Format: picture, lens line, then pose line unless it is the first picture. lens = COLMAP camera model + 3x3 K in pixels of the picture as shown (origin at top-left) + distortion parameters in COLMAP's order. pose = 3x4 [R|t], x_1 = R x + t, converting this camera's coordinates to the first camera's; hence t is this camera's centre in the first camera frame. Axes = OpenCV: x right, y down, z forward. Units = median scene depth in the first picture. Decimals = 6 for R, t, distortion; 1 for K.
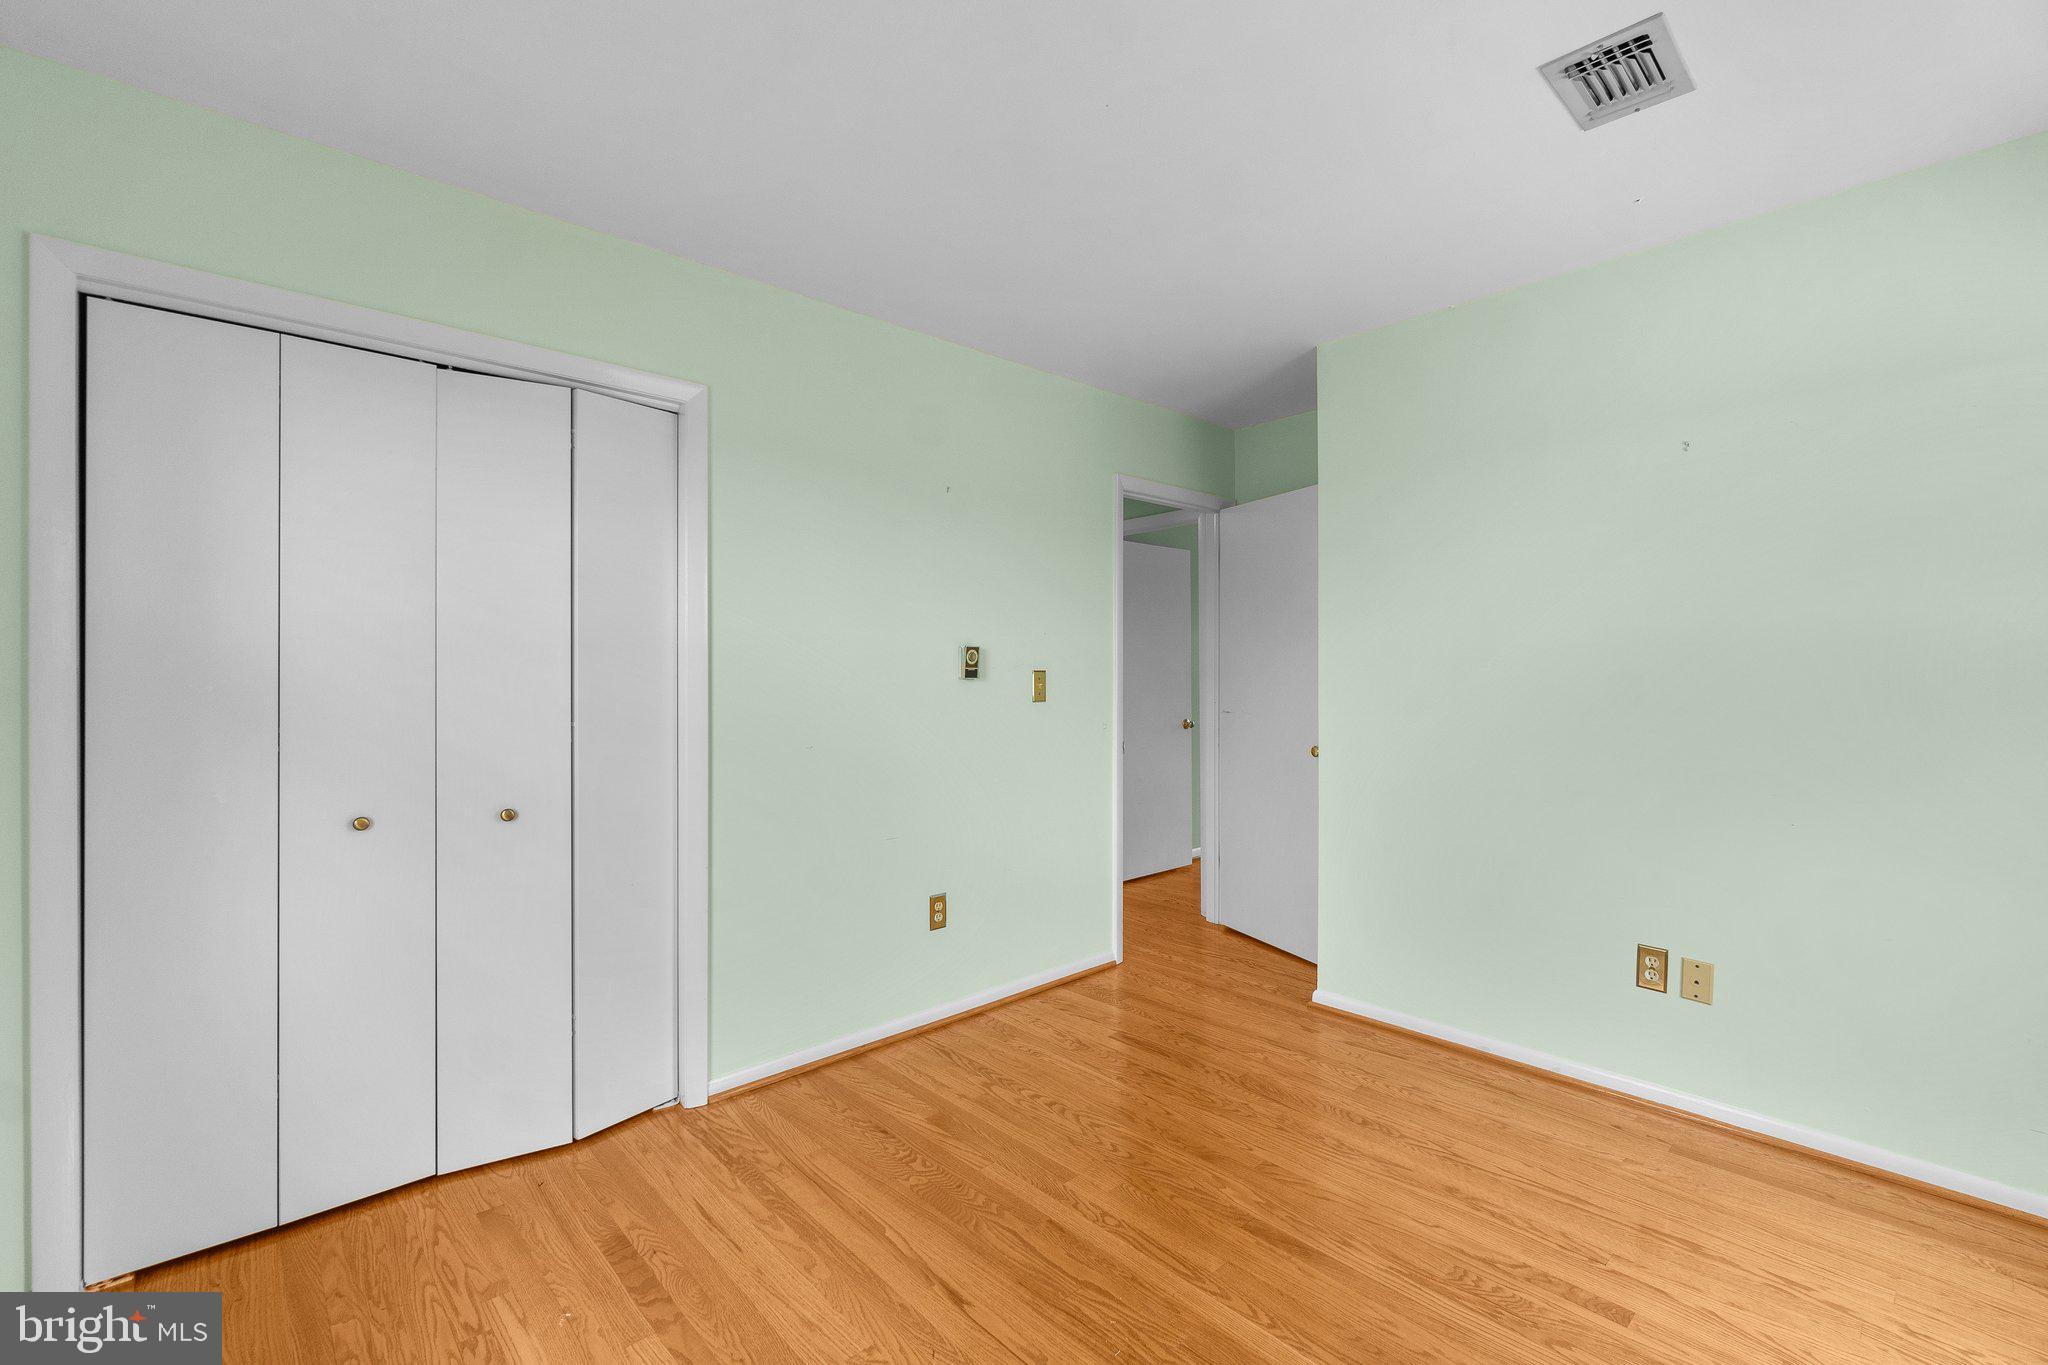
lens RADIAL K [[889.8, 0, 1018.2], [0, 889.8, 664.2], [0, 0, 1]] dist [-0.001330, 0.000330]
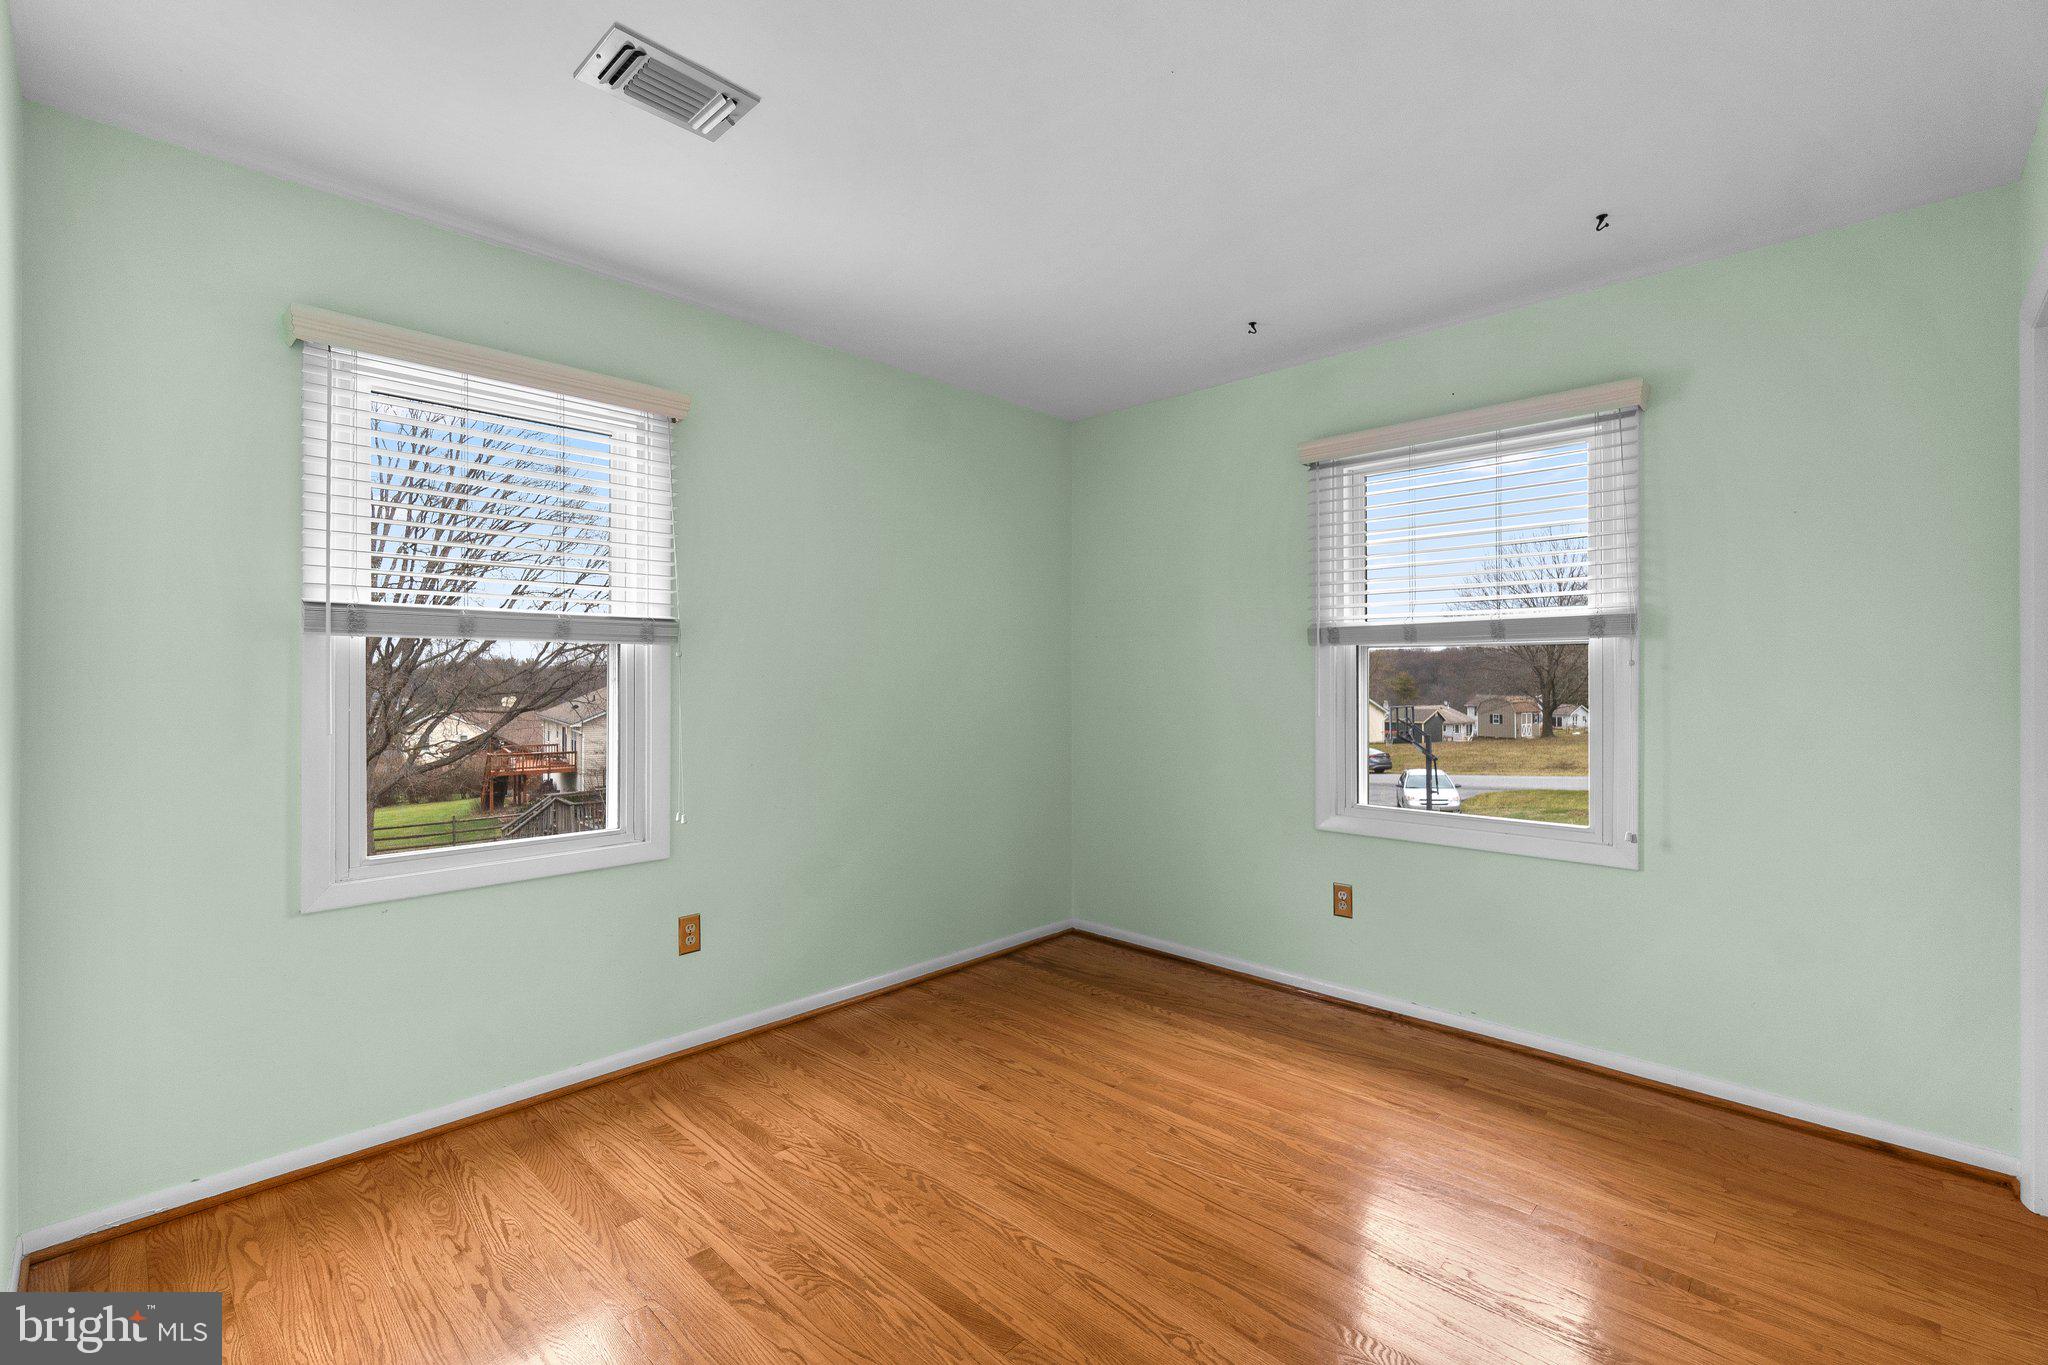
lens RADIAL K [[889.8, 0, 1018.2], [0, 889.8, 664.2], [0, 0, 1]] dist [-0.001330, 0.000330]
pose [[-0.998151, 0.000817, -0.060780, 0.332649], [0.001166, 0.999983, -0.005710, 0.008363], [0.060774, -0.005770, -0.998135, 1.989936]]
